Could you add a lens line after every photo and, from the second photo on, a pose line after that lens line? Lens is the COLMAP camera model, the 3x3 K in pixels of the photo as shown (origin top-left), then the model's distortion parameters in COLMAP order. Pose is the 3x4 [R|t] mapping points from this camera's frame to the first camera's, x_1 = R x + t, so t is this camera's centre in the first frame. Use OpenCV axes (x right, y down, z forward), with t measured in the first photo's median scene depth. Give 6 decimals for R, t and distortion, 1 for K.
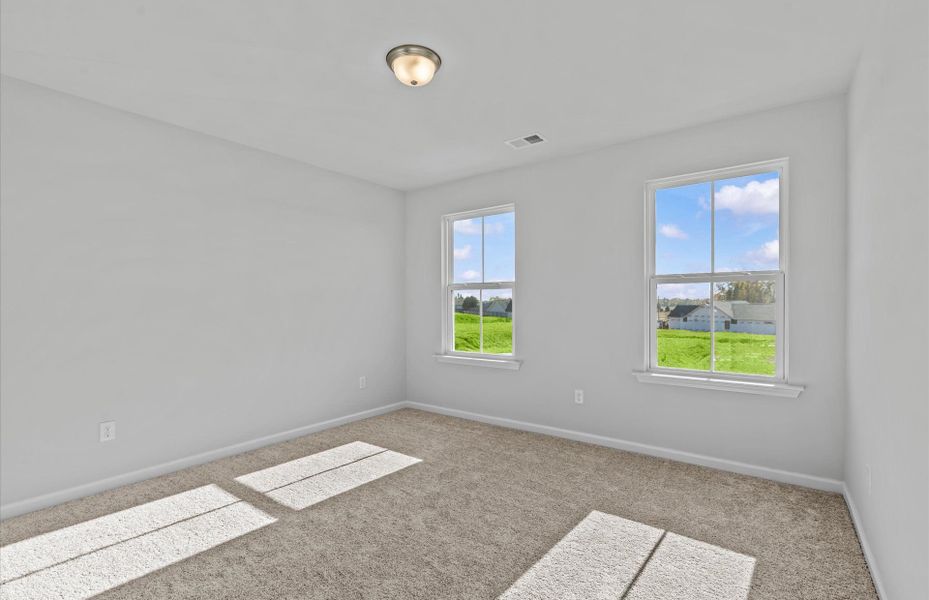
lens RADIAL K [[423.7, 0, 464.5], [0, 423.7, 300.0], [0, 0, 1]] dist [0.000837, 0.000096]
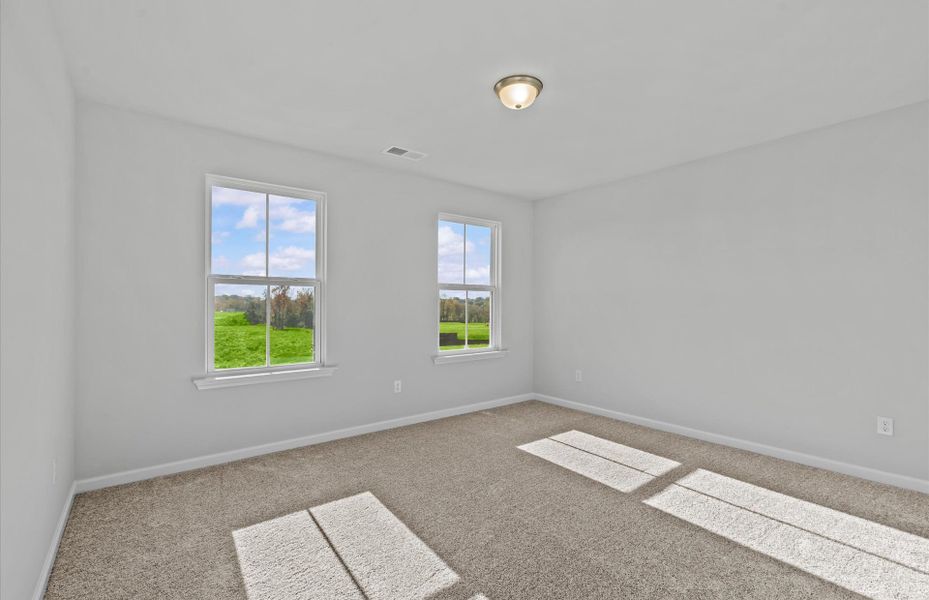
lens RADIAL K [[408.4, 0, 464.5], [0, 408.4, 300.0], [0, 0, 1]] dist [-0.028607, -0.000071]
pose [[0.266999, 0.014055, 0.963594, -0.927576], [-0.010837, 0.999874, -0.011581, 0.011566], [-0.963636, -0.007351, 0.267118, 0.692203]]
